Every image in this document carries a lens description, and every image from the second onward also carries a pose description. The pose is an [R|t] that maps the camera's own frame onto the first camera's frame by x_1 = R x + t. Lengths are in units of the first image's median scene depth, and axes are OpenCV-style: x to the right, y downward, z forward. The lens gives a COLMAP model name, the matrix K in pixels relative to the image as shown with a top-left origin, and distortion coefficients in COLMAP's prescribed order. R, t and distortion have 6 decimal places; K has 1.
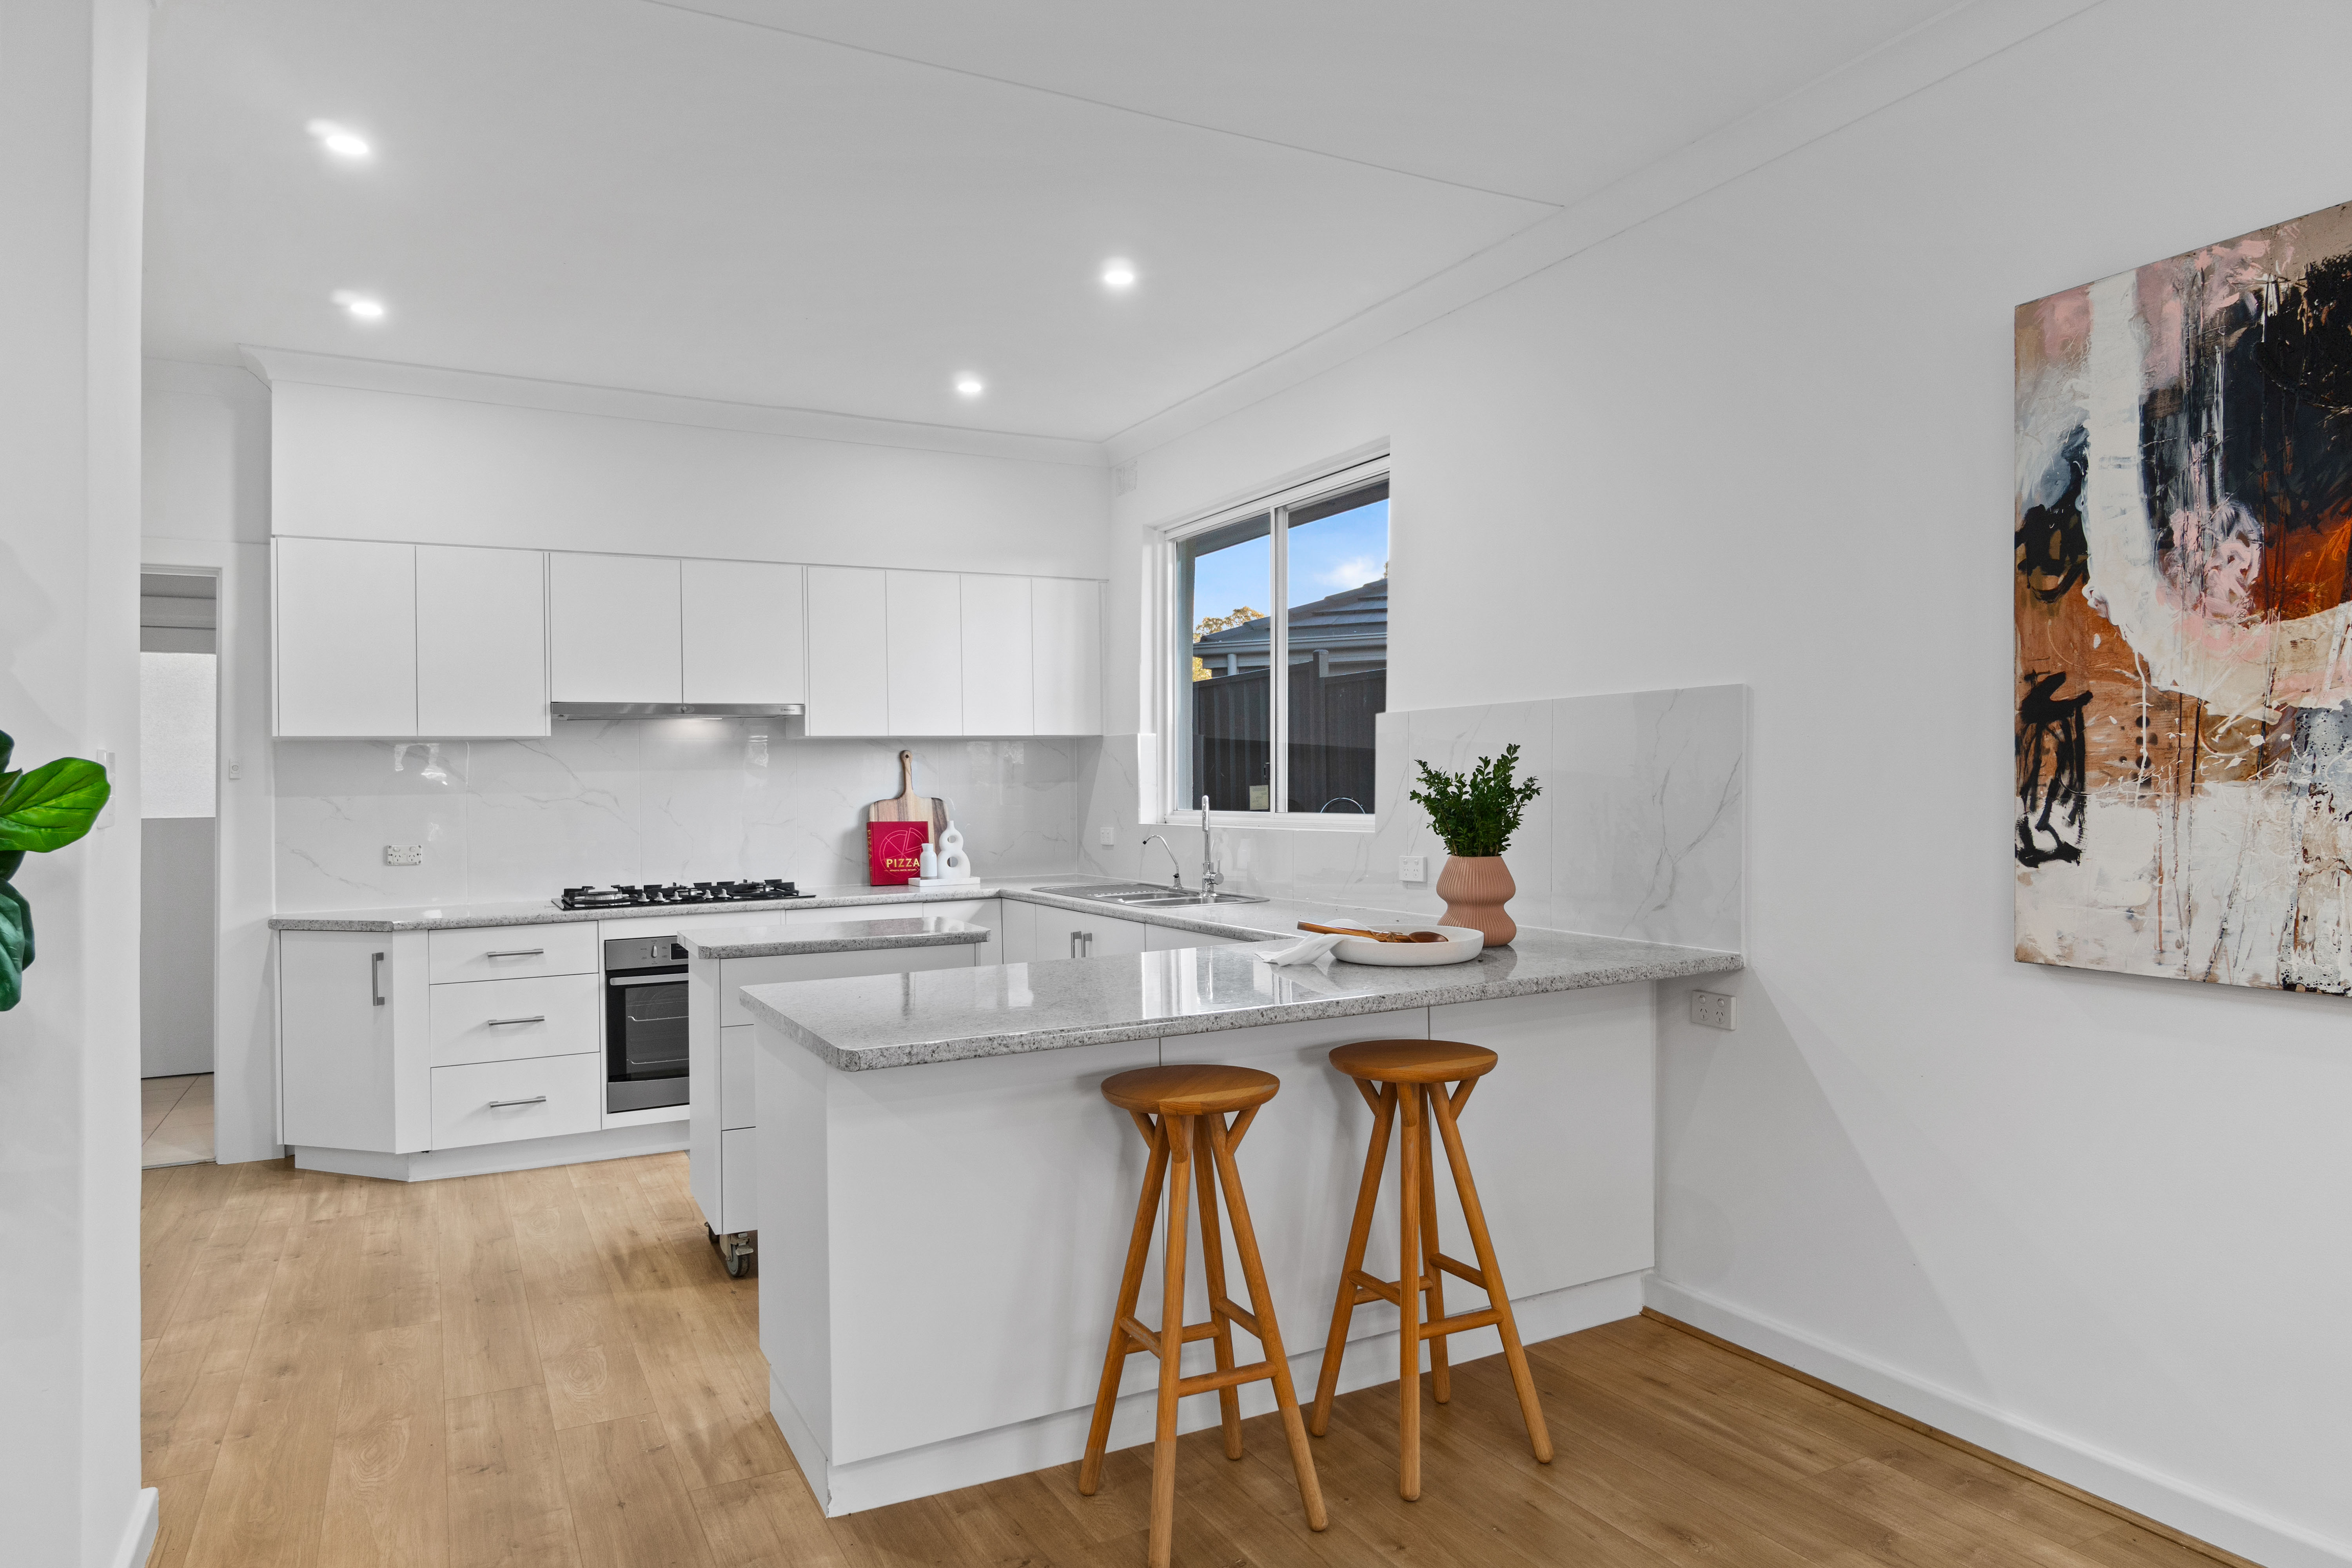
lens RADIAL K [[1432.3, 0, 1173.5], [0, 1432.3, 767.4], [0, 0, 1]] dist [-0.001478, 0.002846]
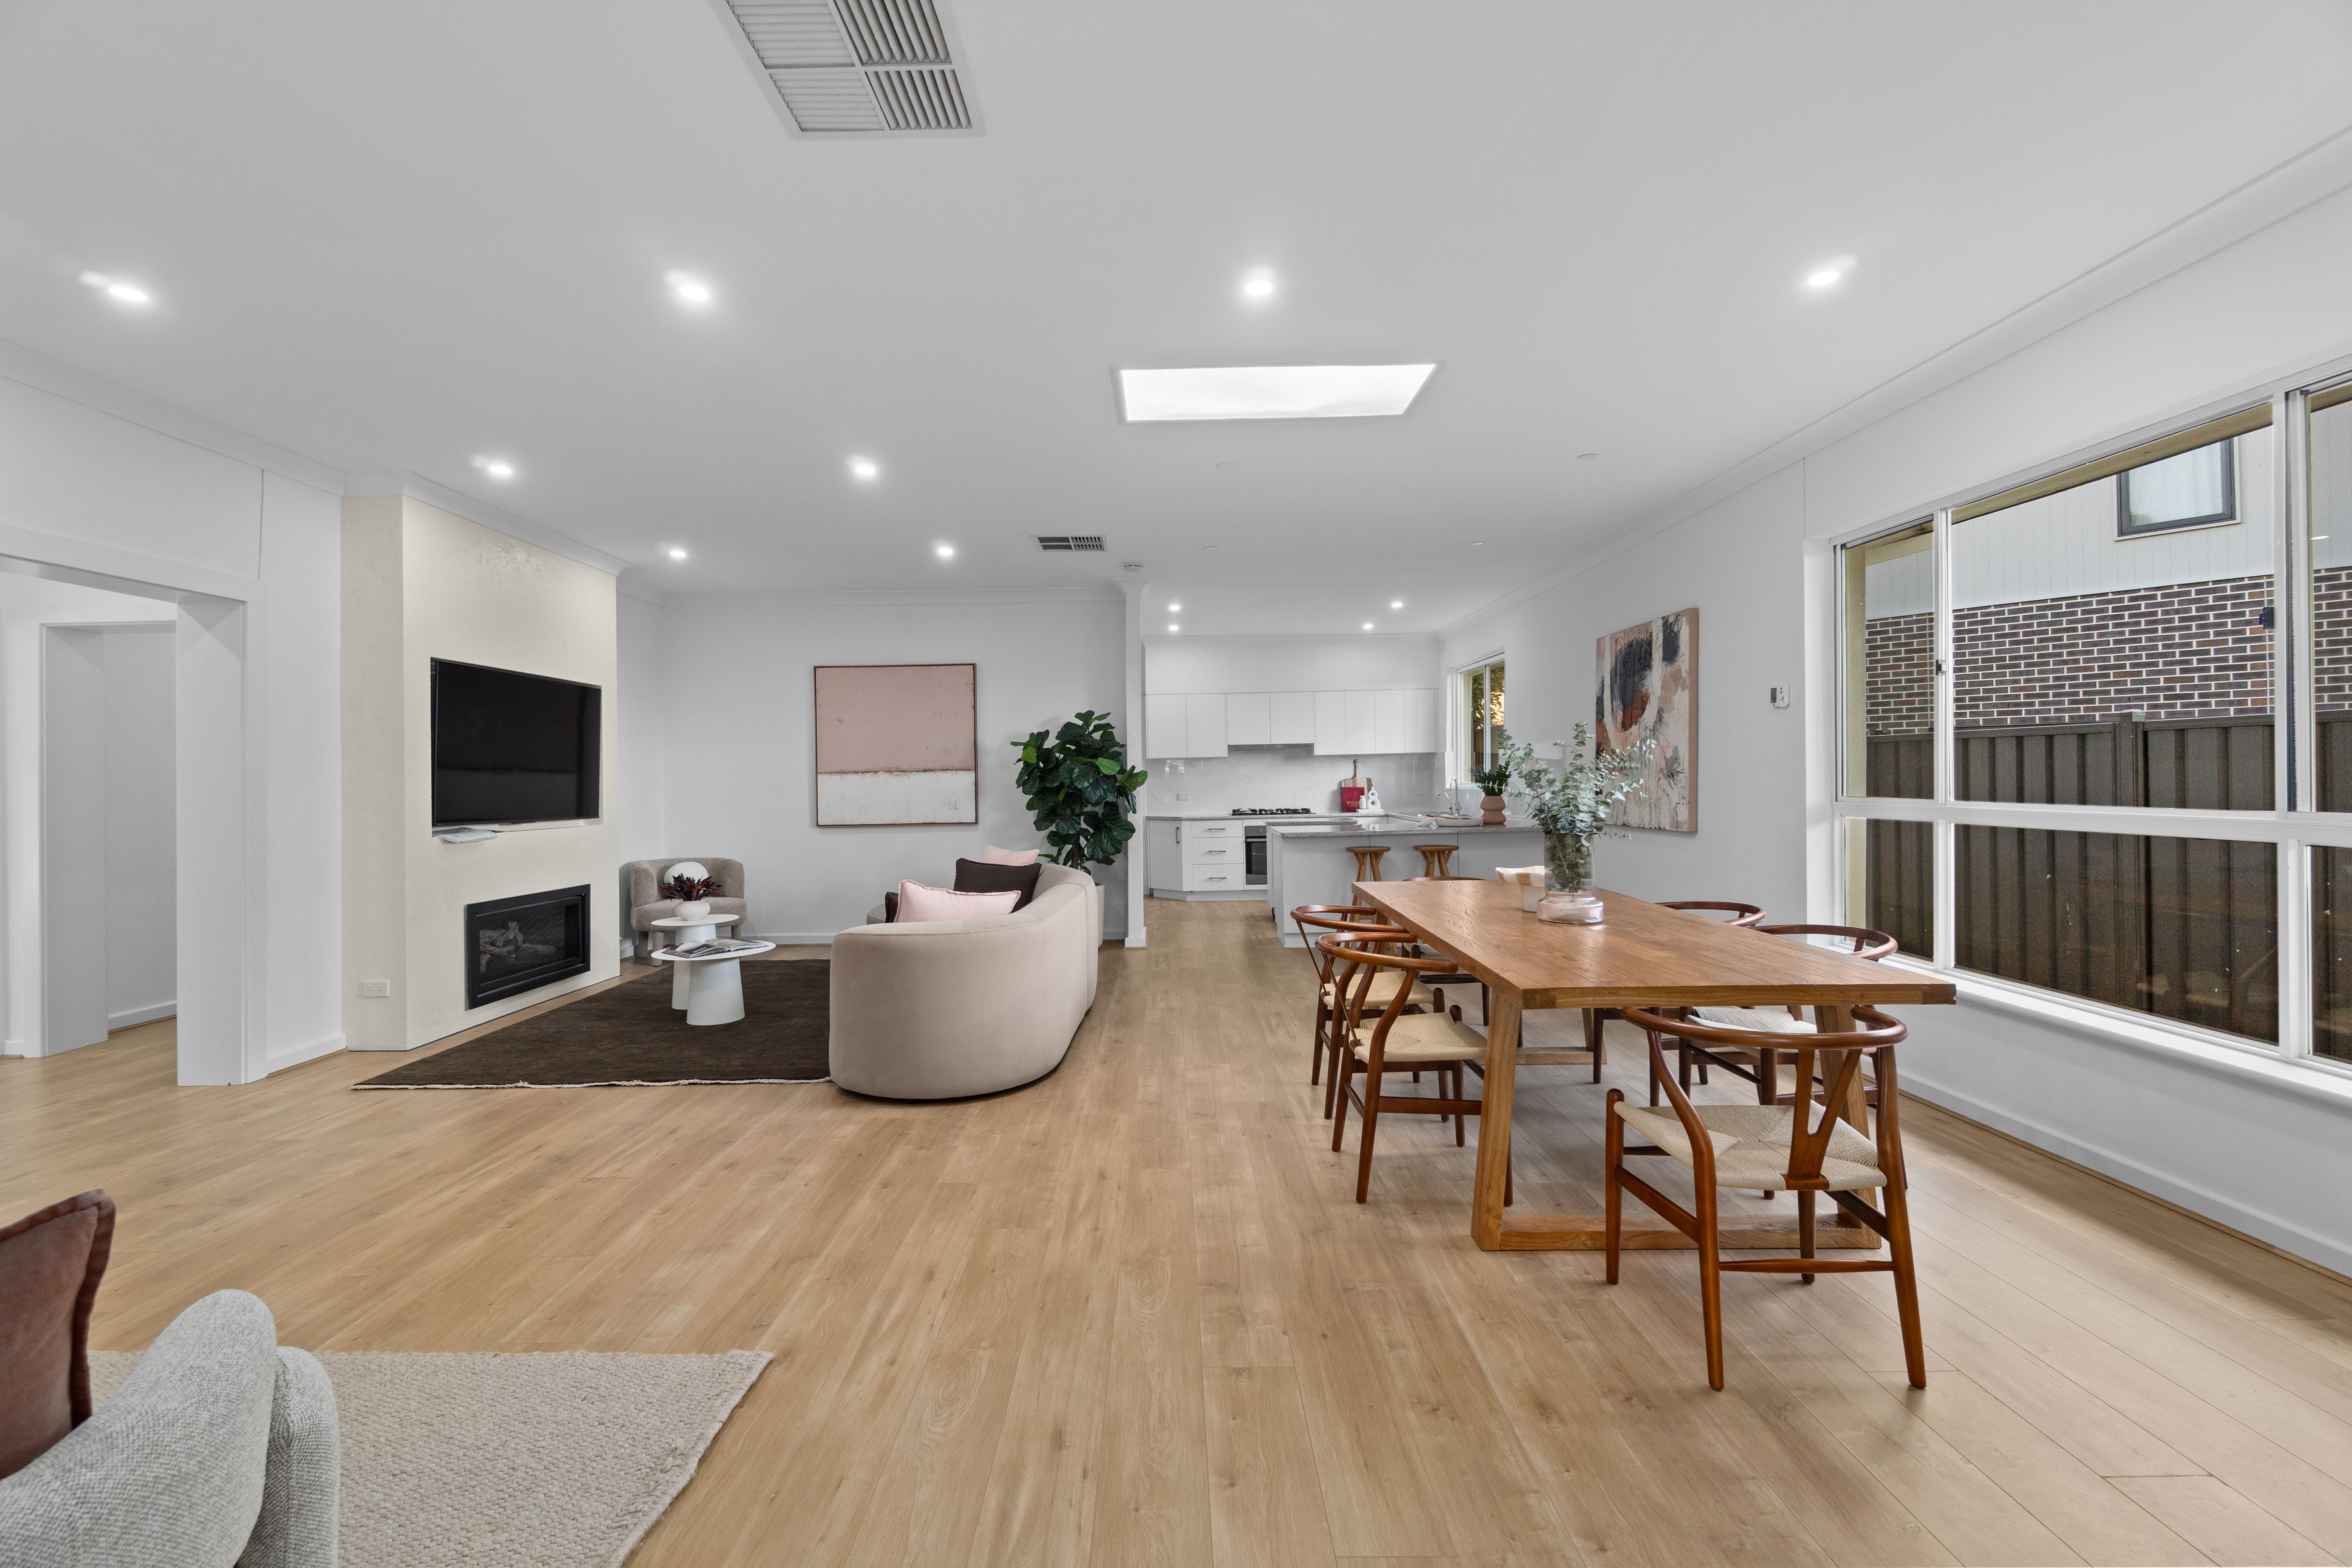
lens RADIAL K [[1014.4, 0, 1178.5], [0, 1014.4, 776.1], [0, 0, 1]] dist [-0.006541, 0.001899]
pose [[0.889688, 0.001132, -0.456568, 0.457897], [0.006421, 0.999867, 0.014991, -0.014688], [0.456524, -0.016269, 0.889562, -0.968541]]
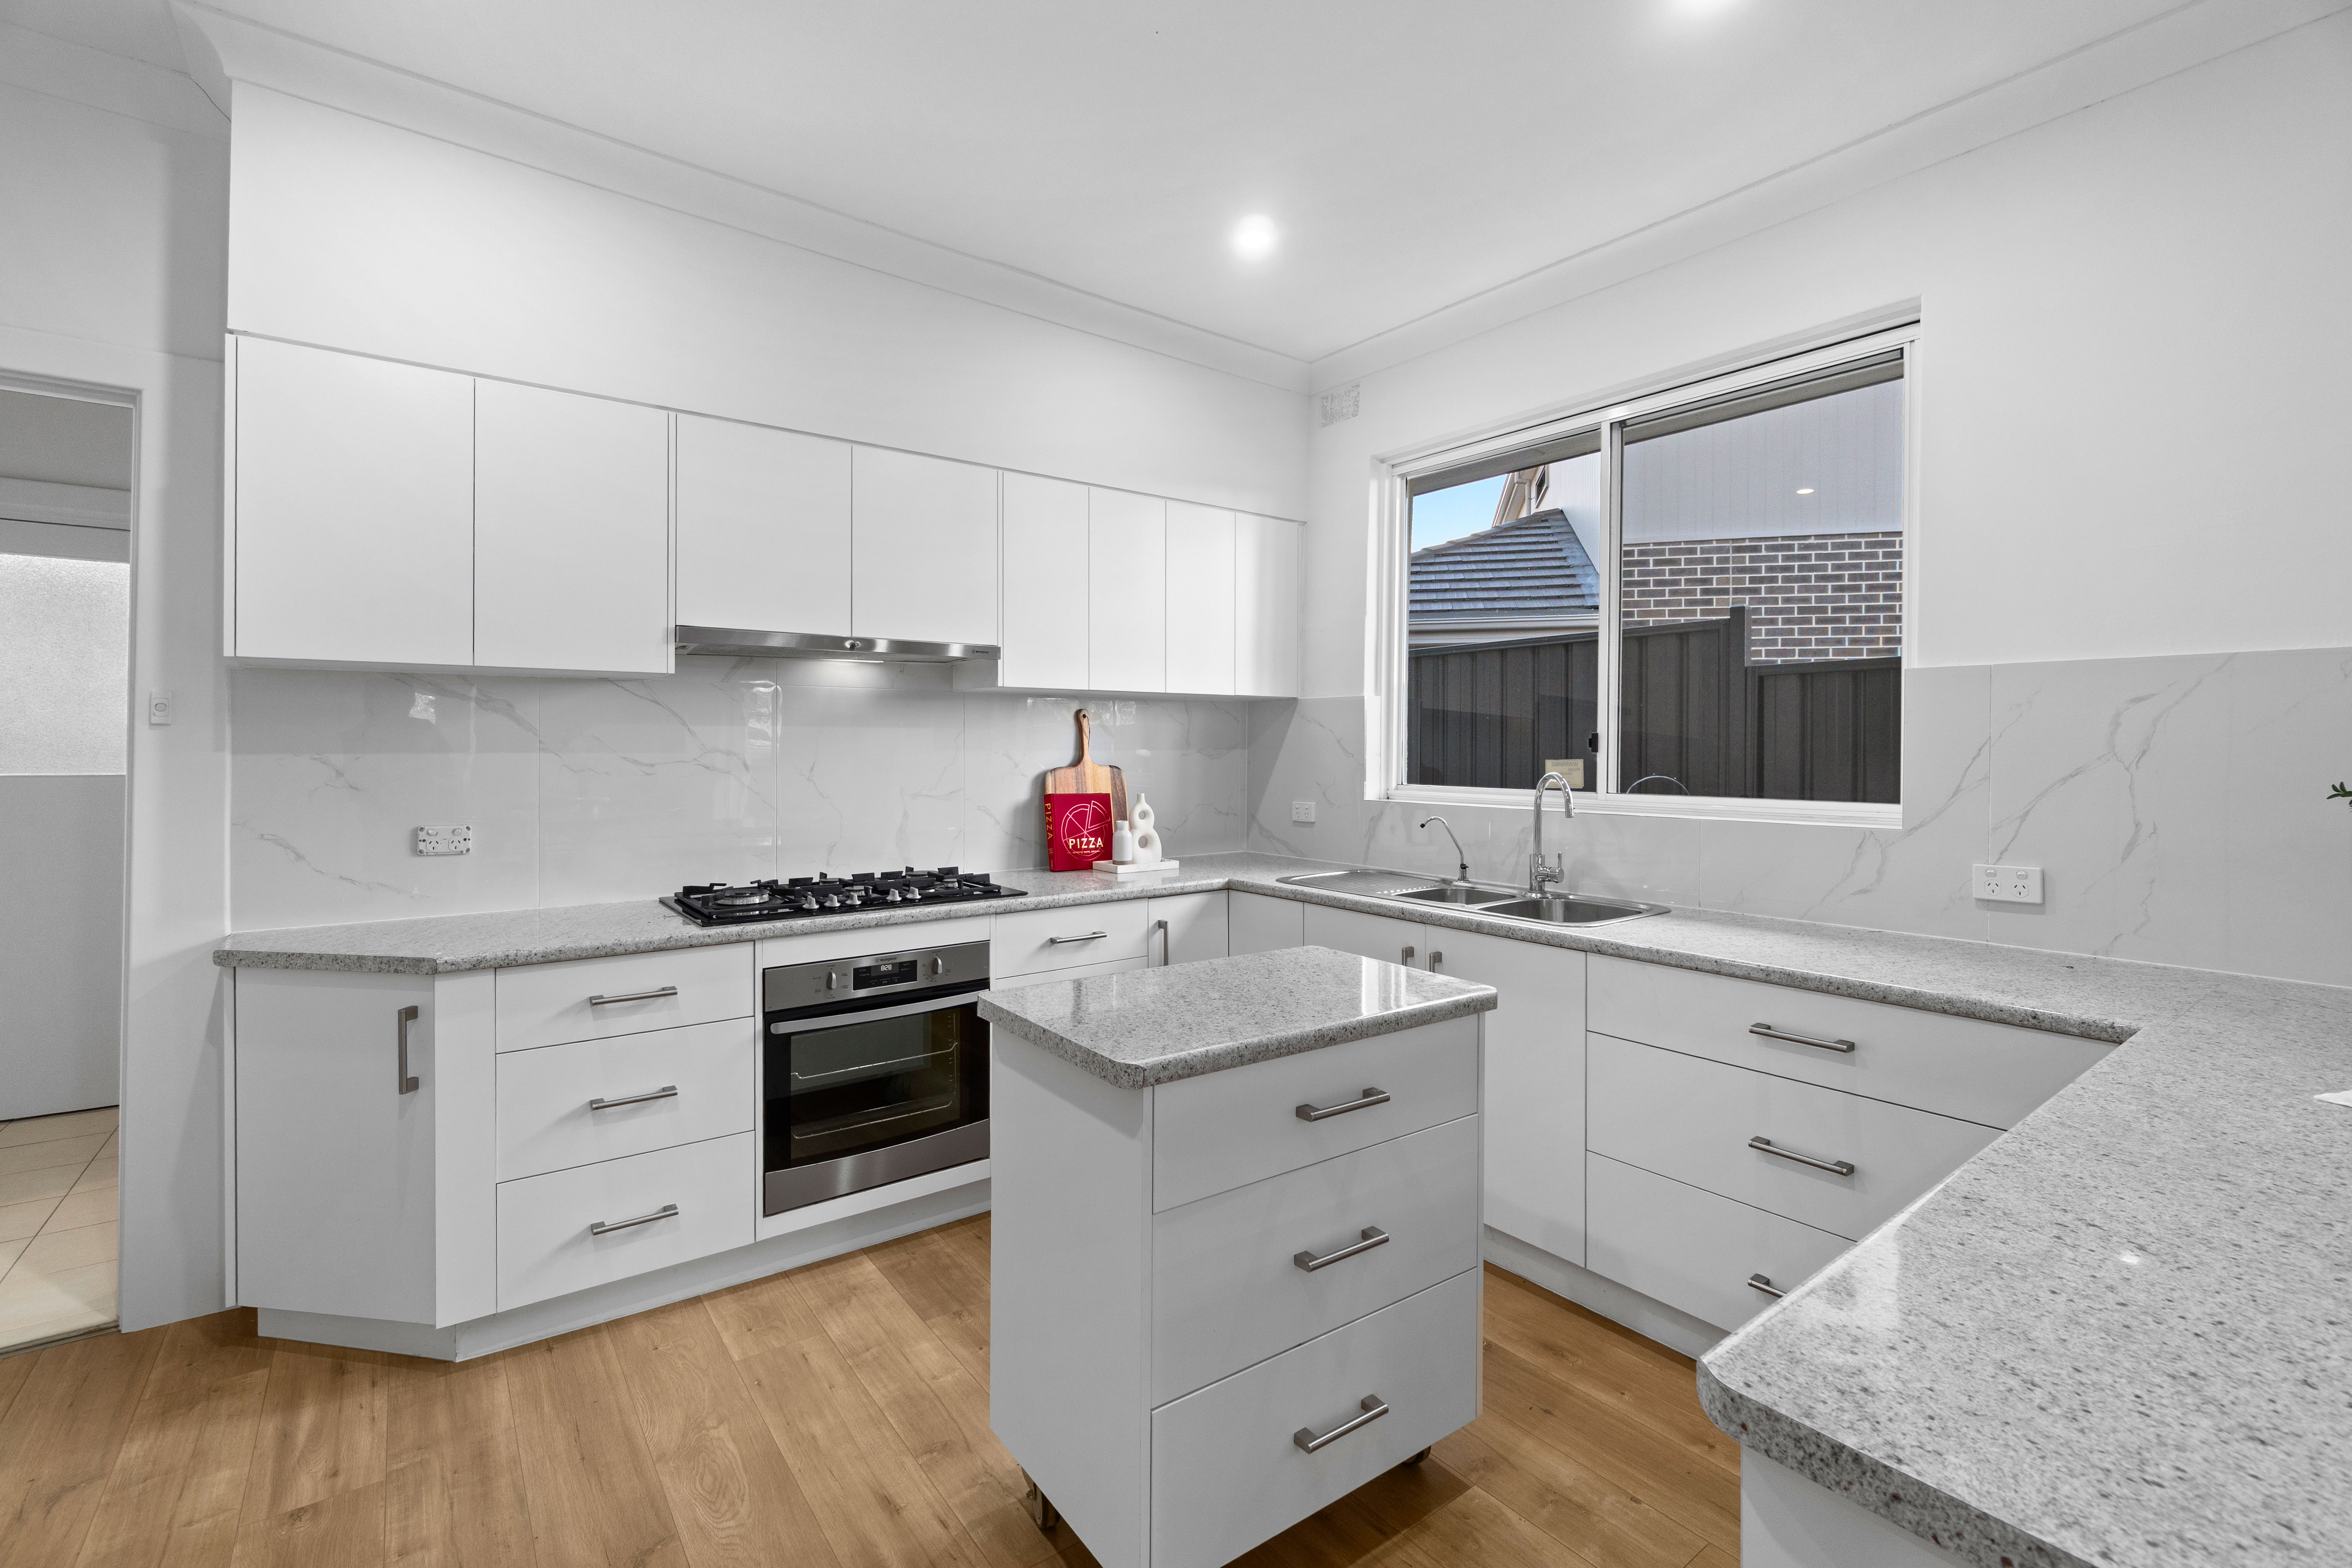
lens RADIAL K [[1014.4, 0, 1150.0], [0, 1014.4, 741.2], [0, 0, 1]] dist [-0.006541, 0.001899]
pose [[0.987077, 0.018836, 0.159137, -0.310831], [-0.019877, 0.999790, 0.004954, 0.004704], [-0.159010, -0.008053, 0.987244, 0.517979]]
